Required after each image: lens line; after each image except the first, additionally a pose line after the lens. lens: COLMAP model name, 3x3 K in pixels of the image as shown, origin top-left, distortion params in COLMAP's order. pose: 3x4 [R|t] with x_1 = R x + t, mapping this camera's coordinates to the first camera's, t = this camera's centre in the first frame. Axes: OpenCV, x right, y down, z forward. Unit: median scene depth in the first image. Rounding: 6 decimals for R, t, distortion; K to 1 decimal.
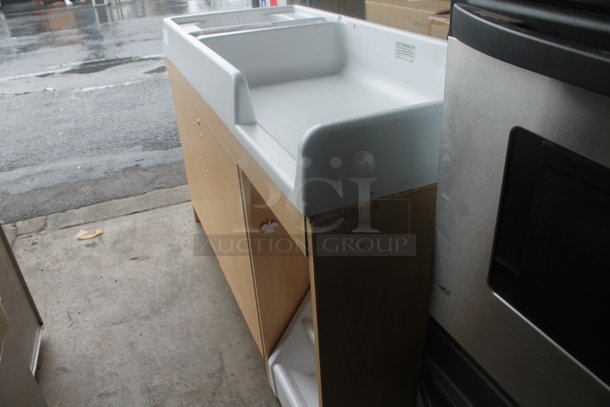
lens RADIAL K [[519.3, 0, 305.0], [0, 519.3, 203.5], [0, 0, 1]] dist [-0.181165, 0.149735]
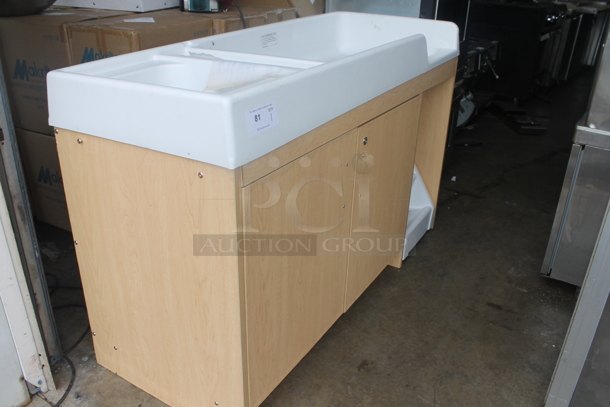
lens RADIAL K [[519.3, 0, 305.0], [0, 519.3, 203.5], [0, 0, 1]] dist [-0.181165, 0.149735]
pose [[-0.582018, -0.308509, 0.752381, -0.975352], [0.411036, 0.686722, 0.599551, -0.754724], [-0.701644, 0.658205, -0.272876, 1.560501]]
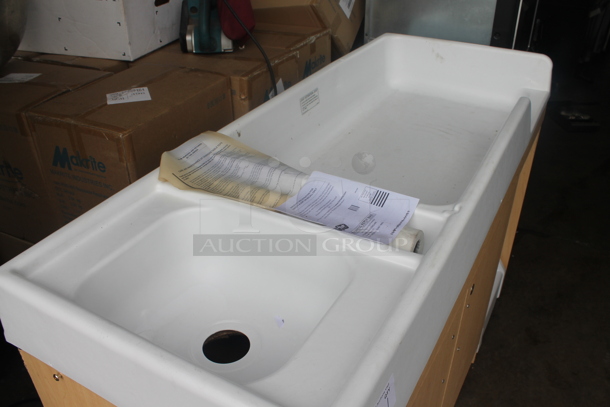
lens RADIAL K [[519.3, 0, 305.0], [0, 519.3, 203.5], [0, 0, 1]] dist [-0.181165, 0.149735]
pose [[-0.595431, -0.354381, 0.721024, -0.561484], [0.439684, 0.607392, 0.661628, -0.819678], [-0.672413, 0.710977, -0.205844, 1.329868]]
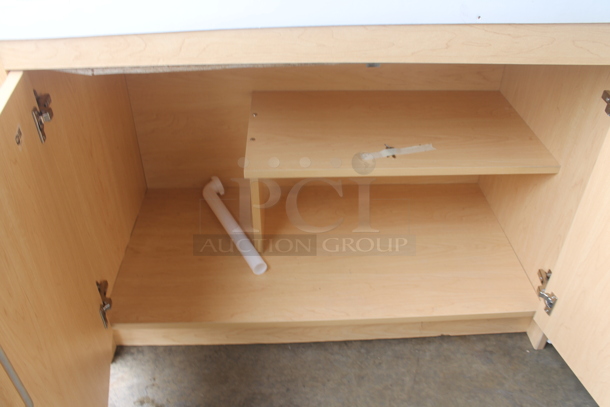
lens RADIAL K [[519.3, 0, 305.0], [0, 519.3, 203.5], [0, 0, 1]] dist [-0.181165, 0.149735]
pose [[0.347994, -0.507575, 0.788206, -0.765519], [0.440146, 0.830791, 0.340673, -0.302056], [-0.827751, 0.228373, 0.512517, 0.911044]]
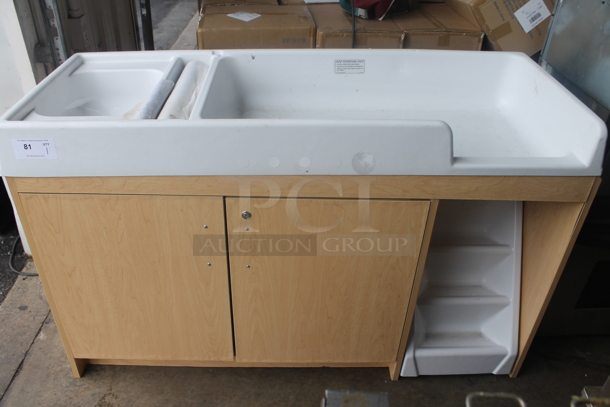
lens RADIAL K [[519.3, 0, 305.0], [0, 519.3, 203.5], [0, 0, 1]] dist [-0.181165, 0.149735]
pose [[0.355653, -0.462262, 0.812296, -0.920018], [0.407755, 0.858789, 0.310190, -0.429481], [-0.840979, 0.220898, 0.493921, 0.573569]]
